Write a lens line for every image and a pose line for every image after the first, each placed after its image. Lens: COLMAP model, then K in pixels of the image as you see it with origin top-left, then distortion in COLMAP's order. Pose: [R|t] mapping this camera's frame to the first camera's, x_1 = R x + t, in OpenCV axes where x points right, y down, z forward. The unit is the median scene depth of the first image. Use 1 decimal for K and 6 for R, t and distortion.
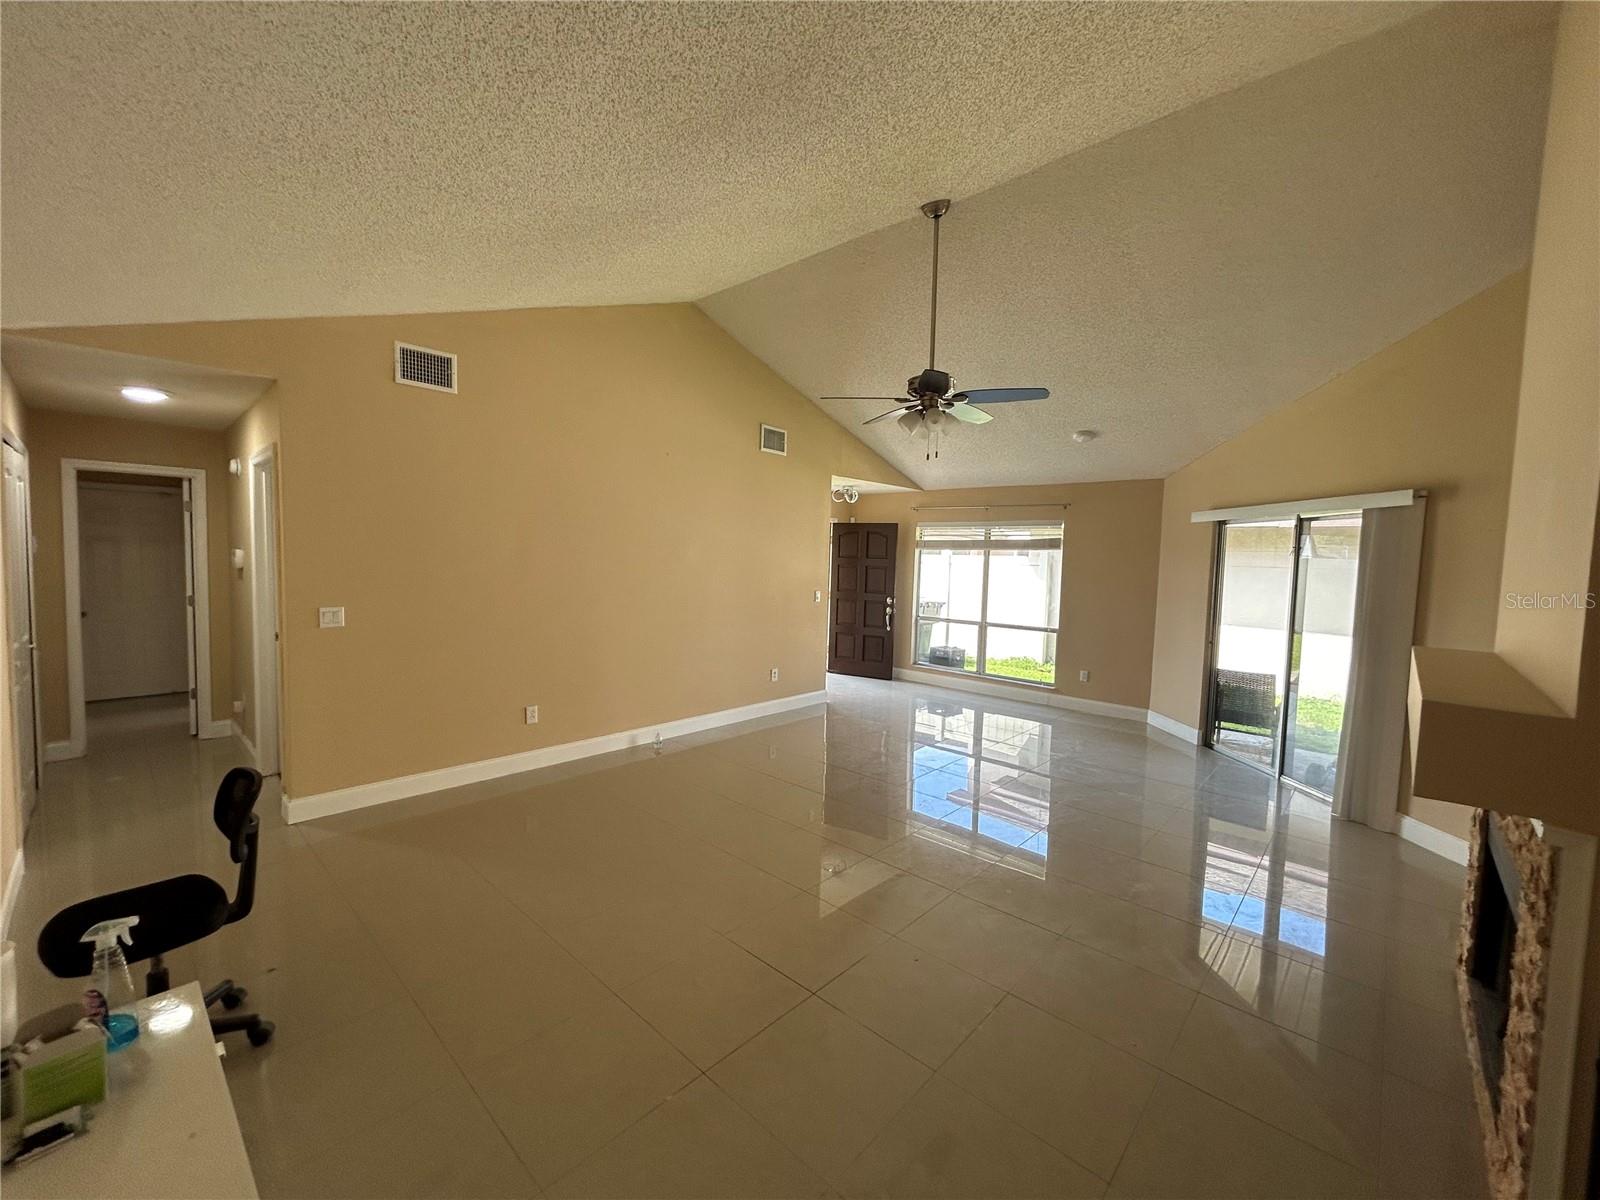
lens RADIAL K [[644.3, 0, 800.0], [0, 644.3, 600.0], [0, 0, 1]] dist [-0.006904, 0.000959]
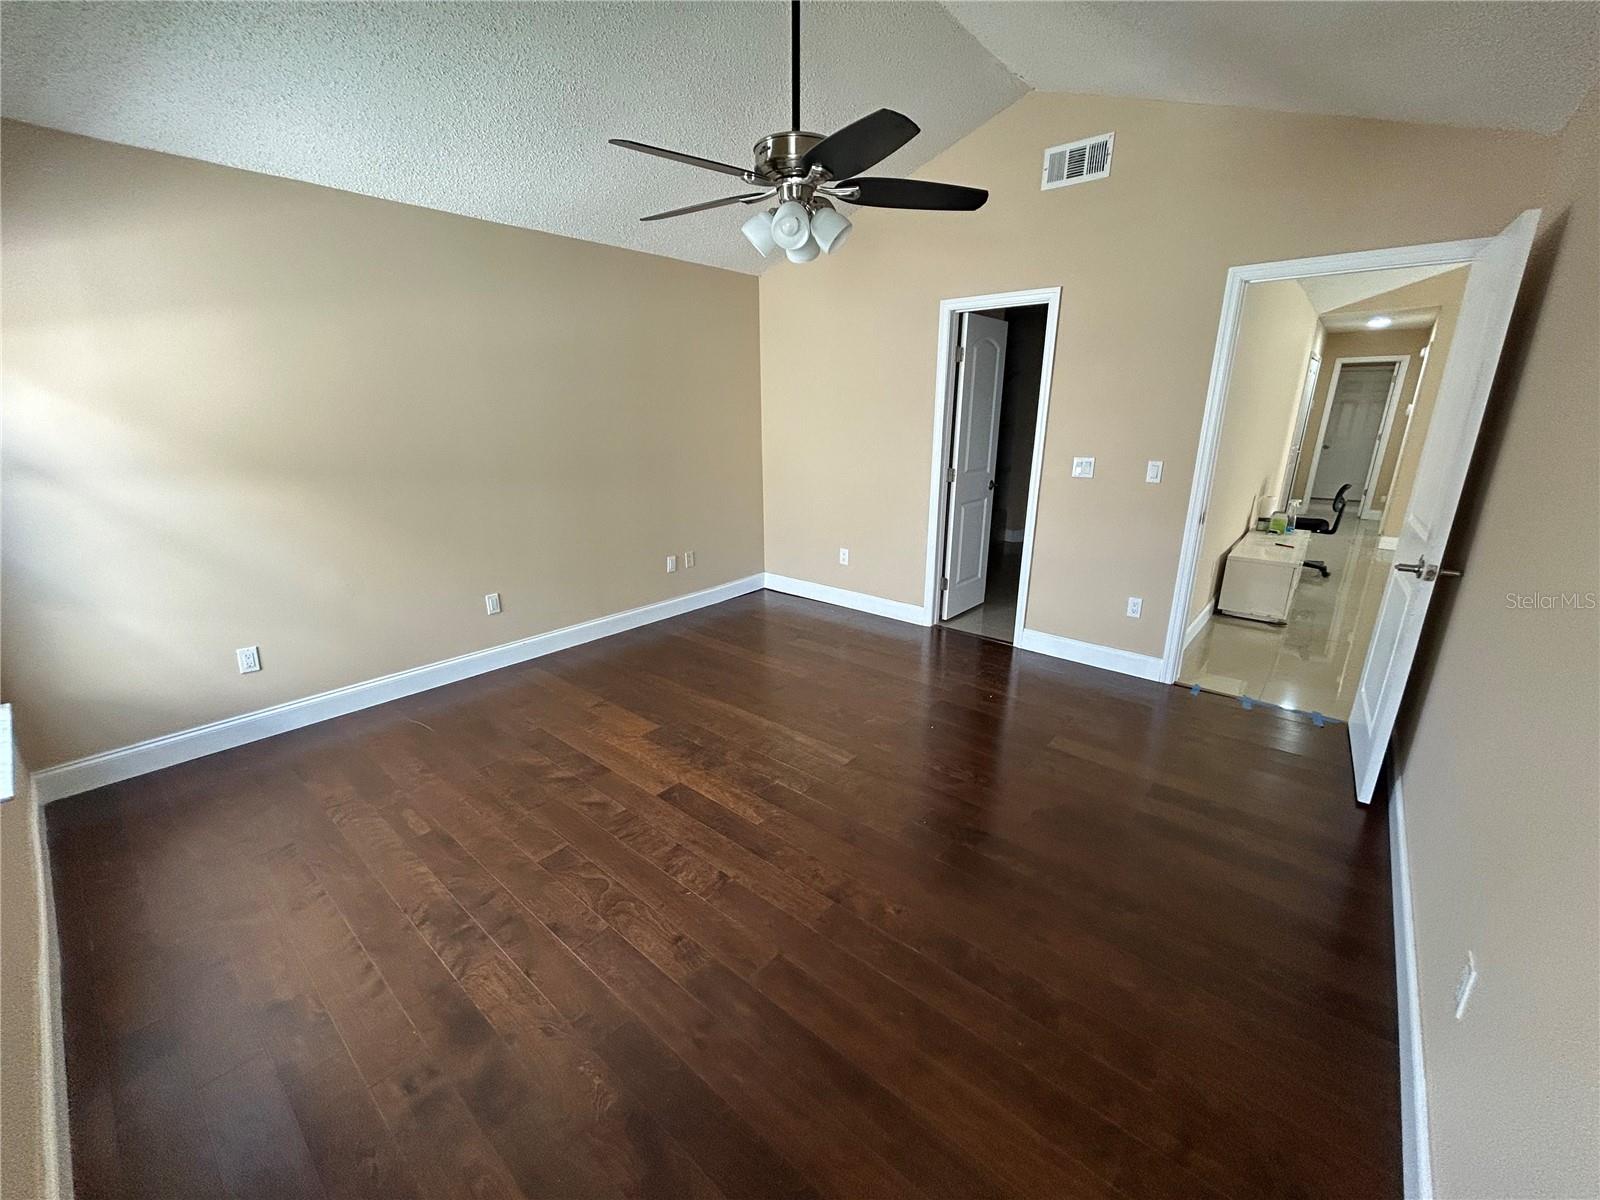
lens RADIAL K [[644.3, 0, 800.0], [0, 644.3, 600.0], [0, 0, 1]] dist [-0.006904, 0.000959]
pose [[0.029799, 0.262662, -0.964428, 0.779941], [-0.067260, 0.963196, 0.260249, 0.081689], [0.997290, 0.057112, 0.046369, -0.608089]]
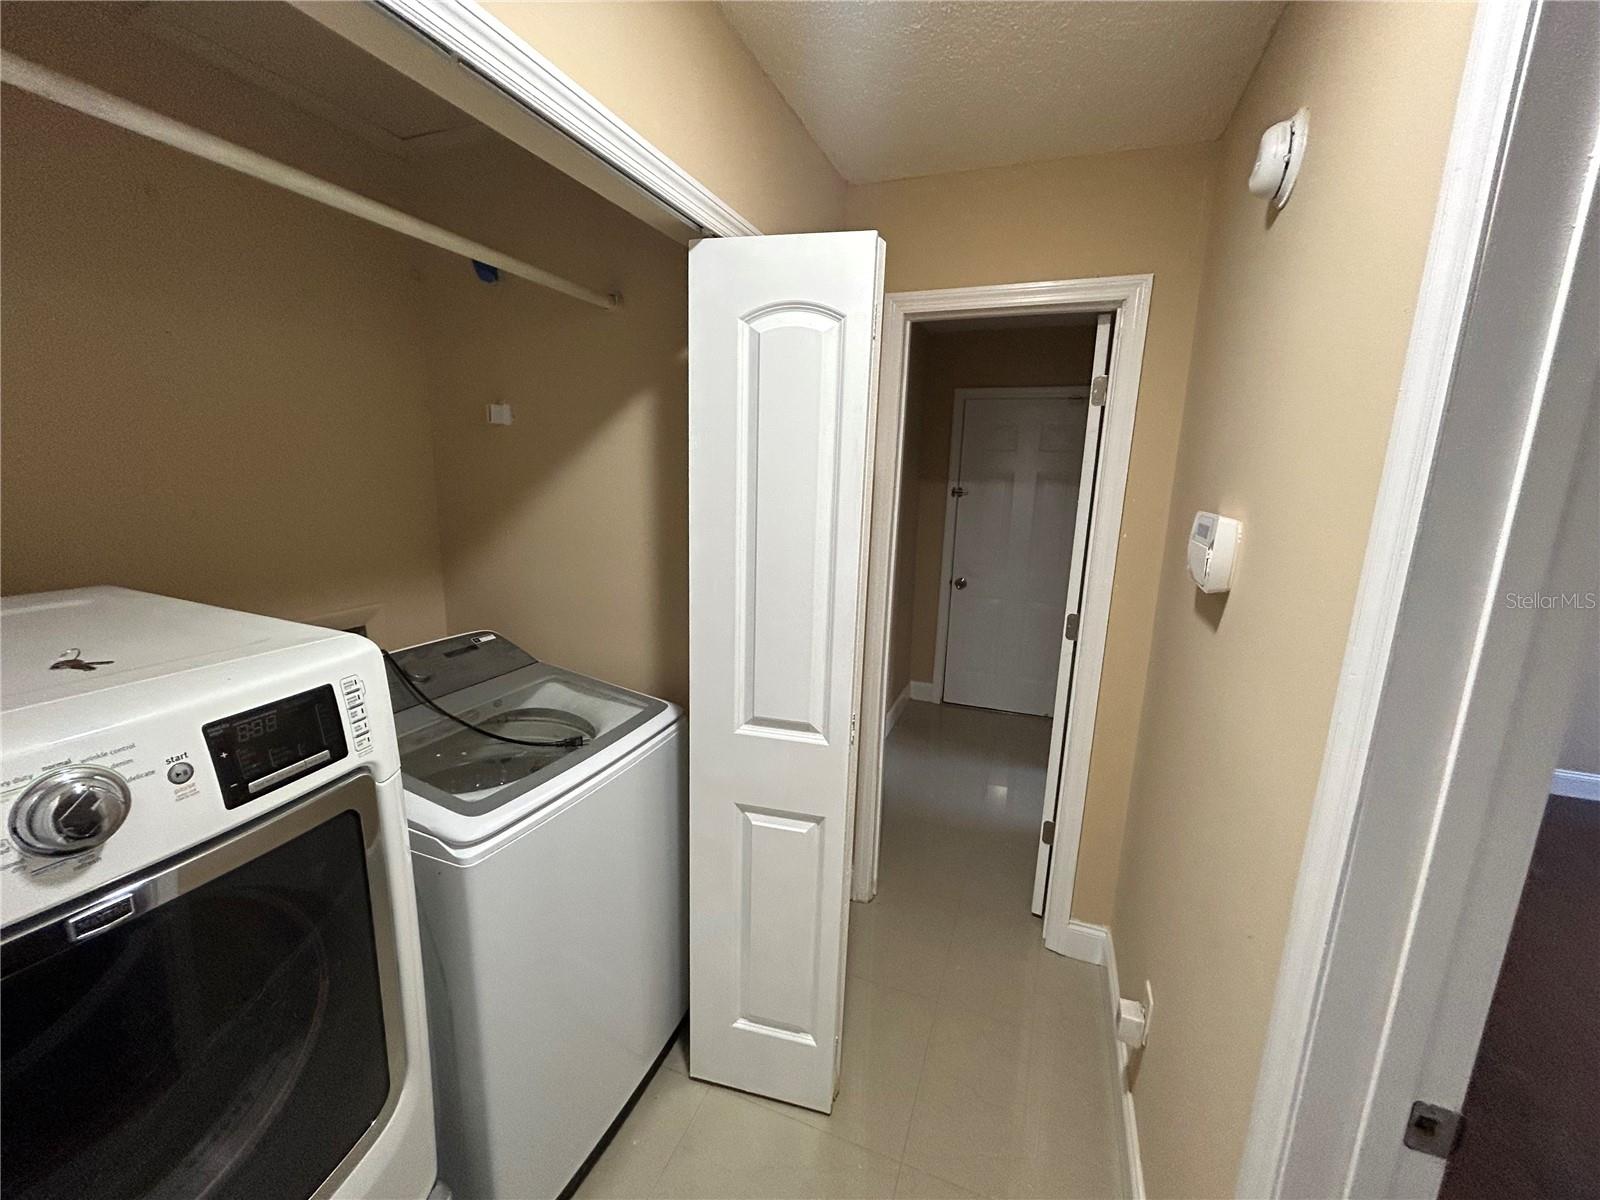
lens RADIAL K [[644.3, 0, 800.0], [0, 644.3, 600.0], [0, 0, 1]] dist [-0.006904, 0.000959]
pose [[0.364178, 0.169778, -0.915724, -0.647027], [-0.072225, 0.985431, 0.153979, -0.067146], [0.928525, 0.010062, 0.371134, 0.693009]]
